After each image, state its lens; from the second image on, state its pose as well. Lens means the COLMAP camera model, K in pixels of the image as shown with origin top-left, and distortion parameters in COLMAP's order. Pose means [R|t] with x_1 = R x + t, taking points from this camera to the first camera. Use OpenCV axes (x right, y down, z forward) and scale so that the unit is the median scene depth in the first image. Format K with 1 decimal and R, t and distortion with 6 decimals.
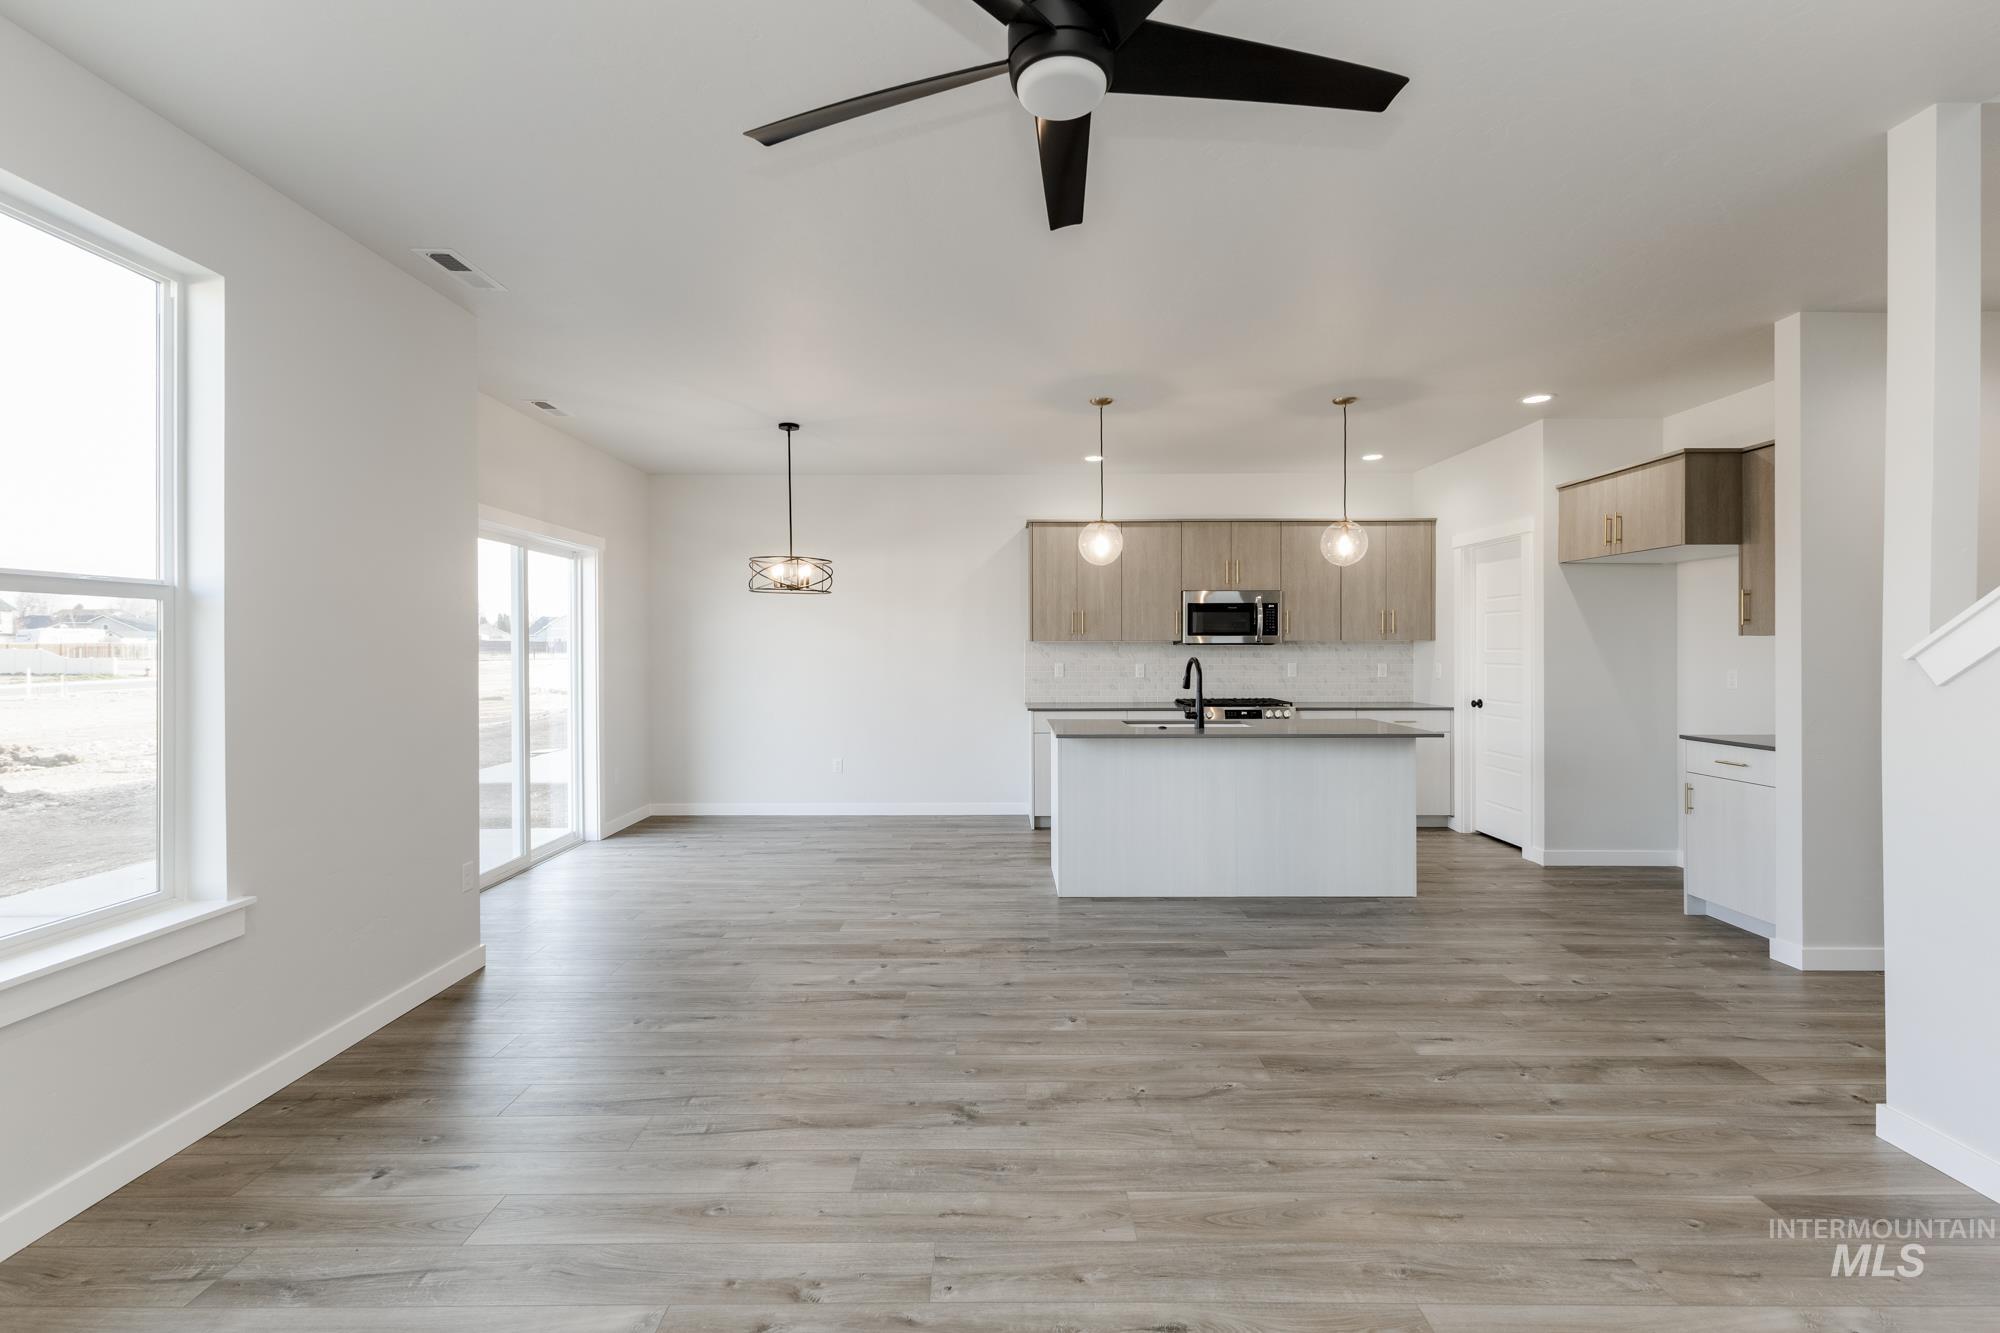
lens RADIAL K [[889.6, 0, 1013.6], [0, 889.6, 654.3], [0, 0, 1]] dist [0.001210, -0.000791]
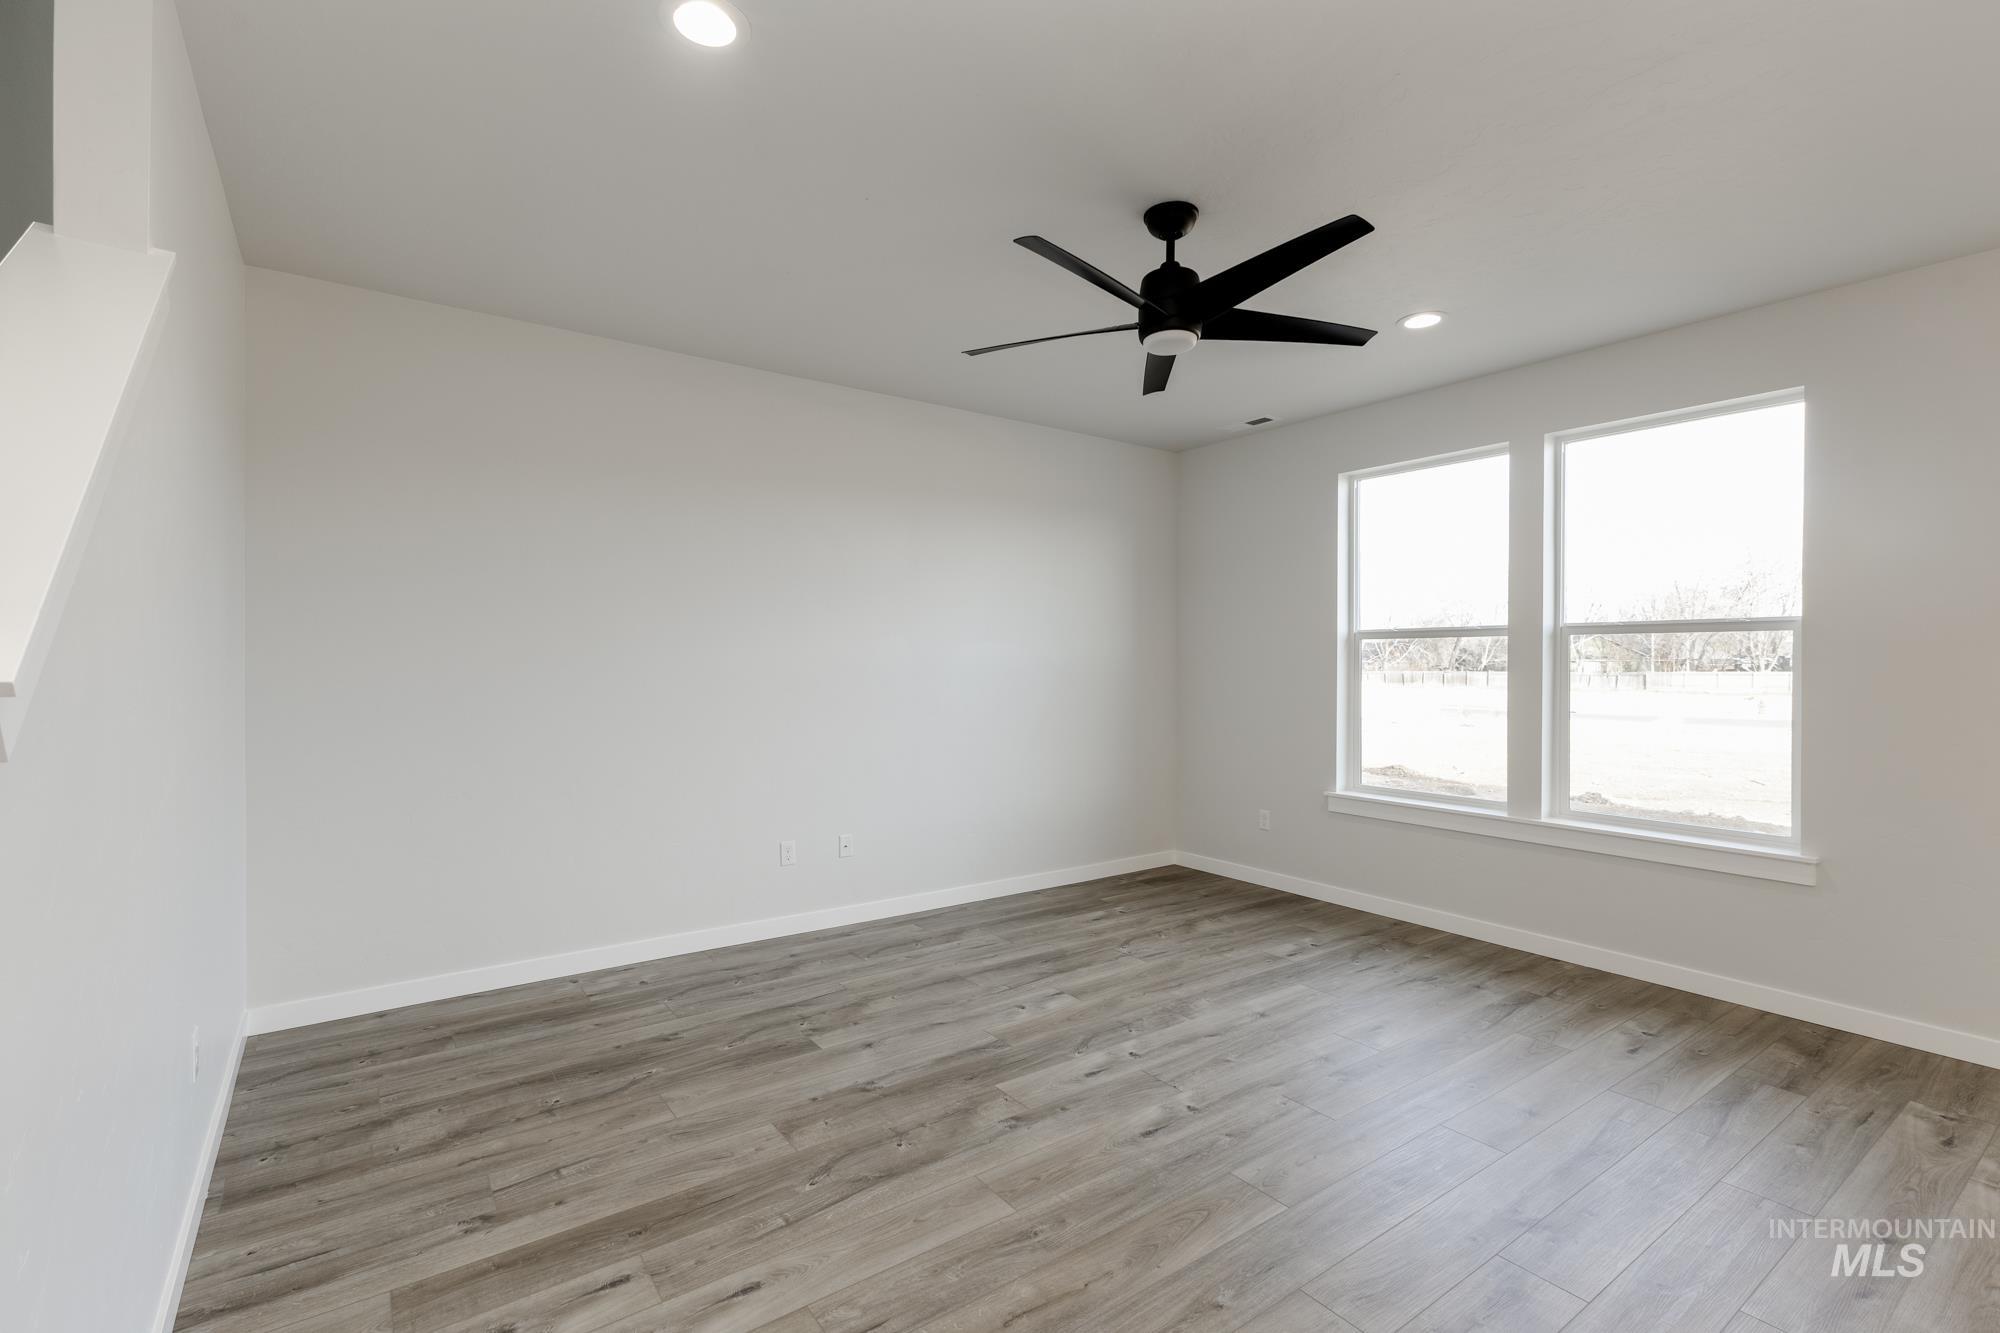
lens RADIAL K [[889.6, 0, 1003.4], [0, 889.6, 664.1], [0, 0, 1]] dist [0.001210, -0.000791]
pose [[-0.818533, 0.003778, -0.574447, 2.199934], [-0.002034, 0.999953, 0.009474, -0.014346], [0.574456, 0.008923, -0.818487, 3.751549]]
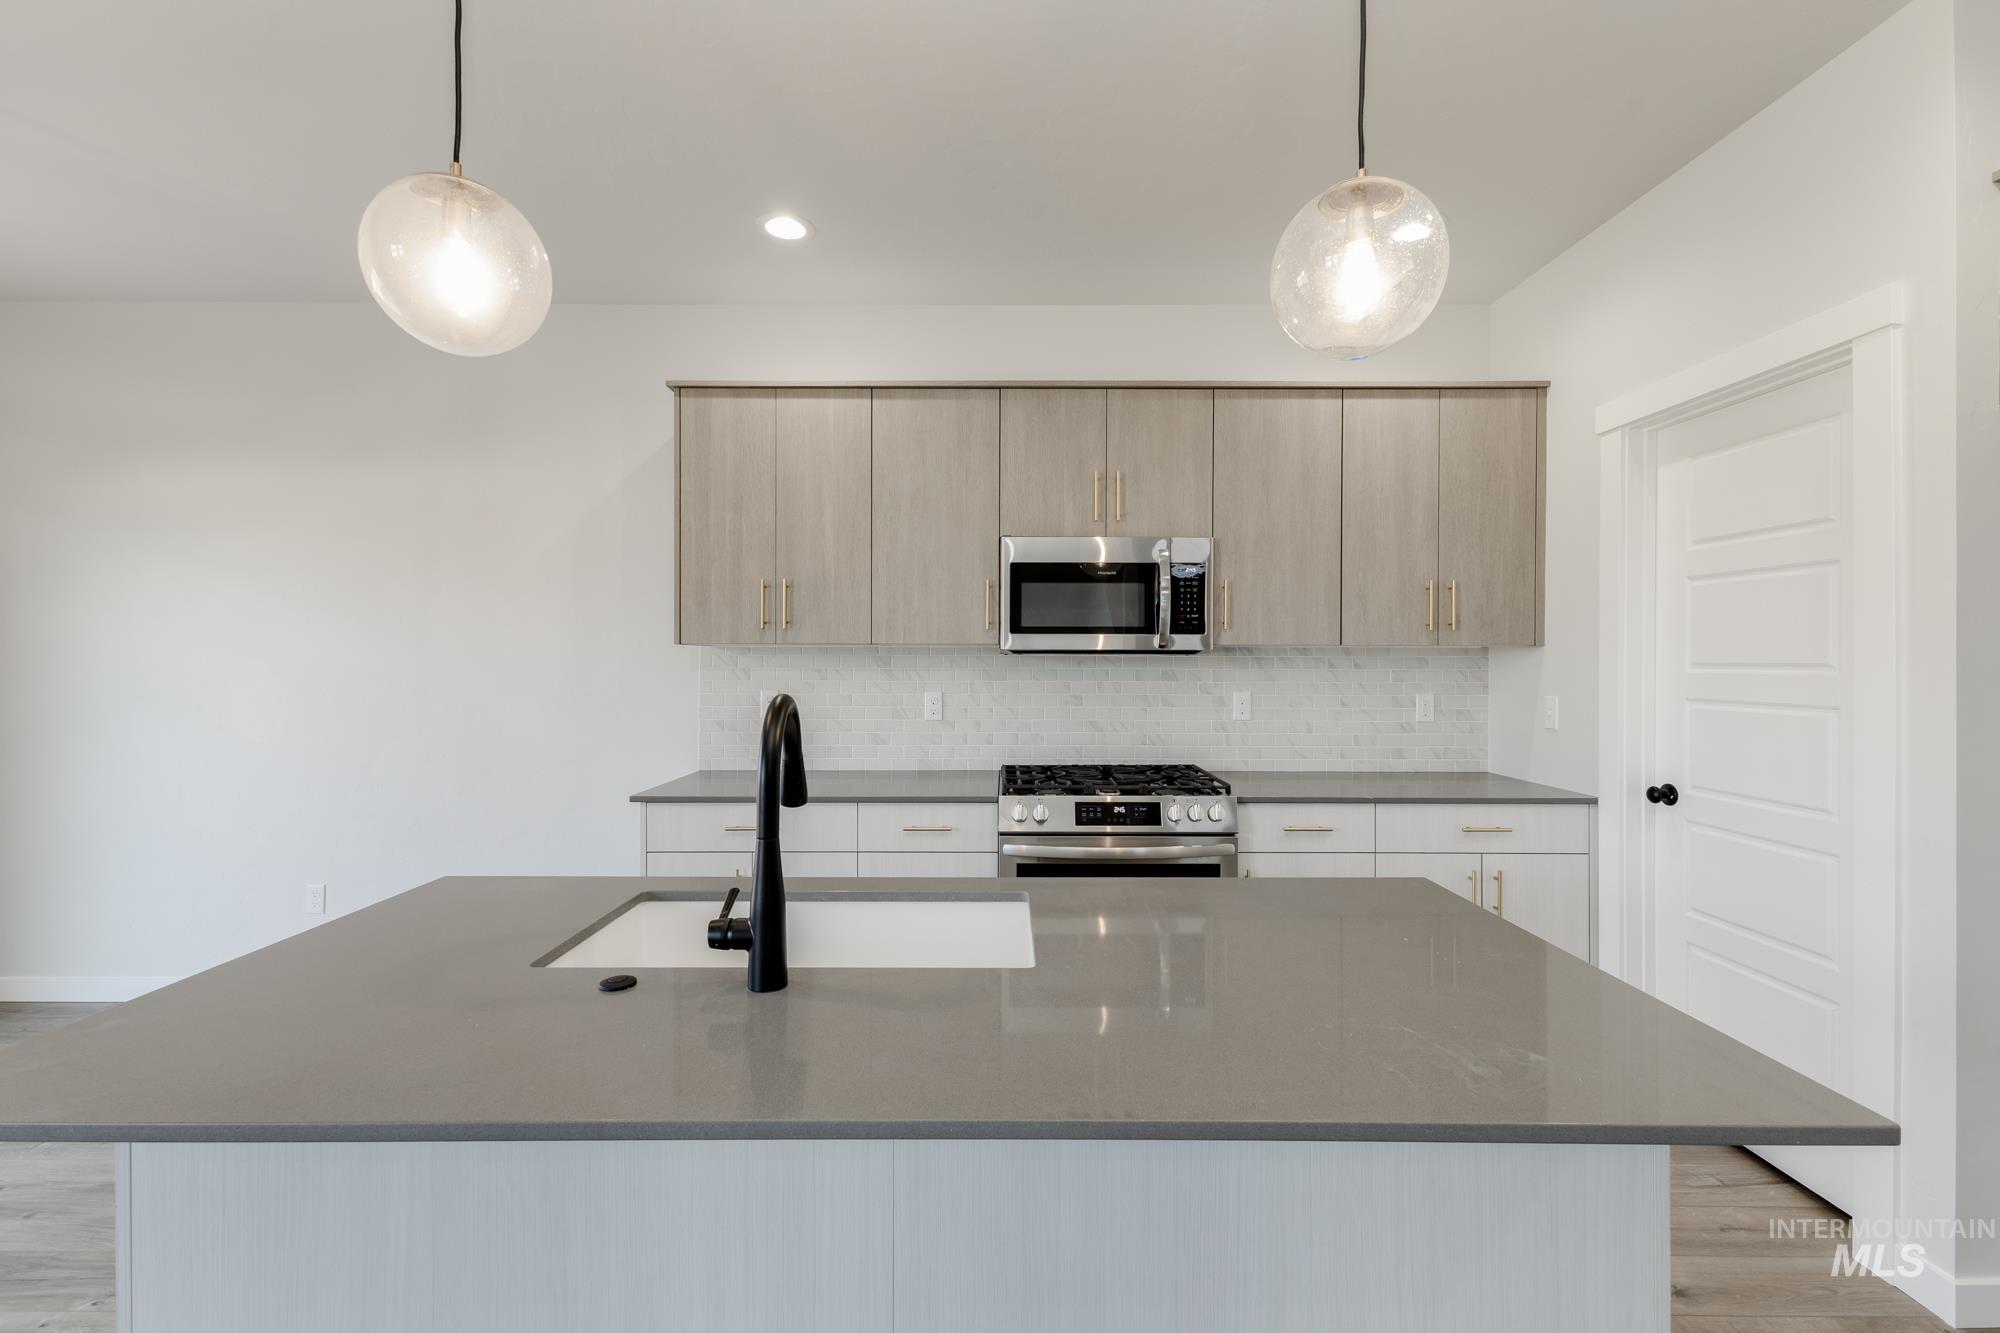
lens RADIAL K [[889.6, 0, 1029.4], [0, 889.6, 676.3], [0, 0, 1]] dist [0.001210, -0.000791]
pose [[0.999845, 0.004149, 0.017118, 0.196808], [-0.004291, 0.999956, 0.008314, -0.002650], [-0.017083, -0.008386, 0.999819, 0.536006]]
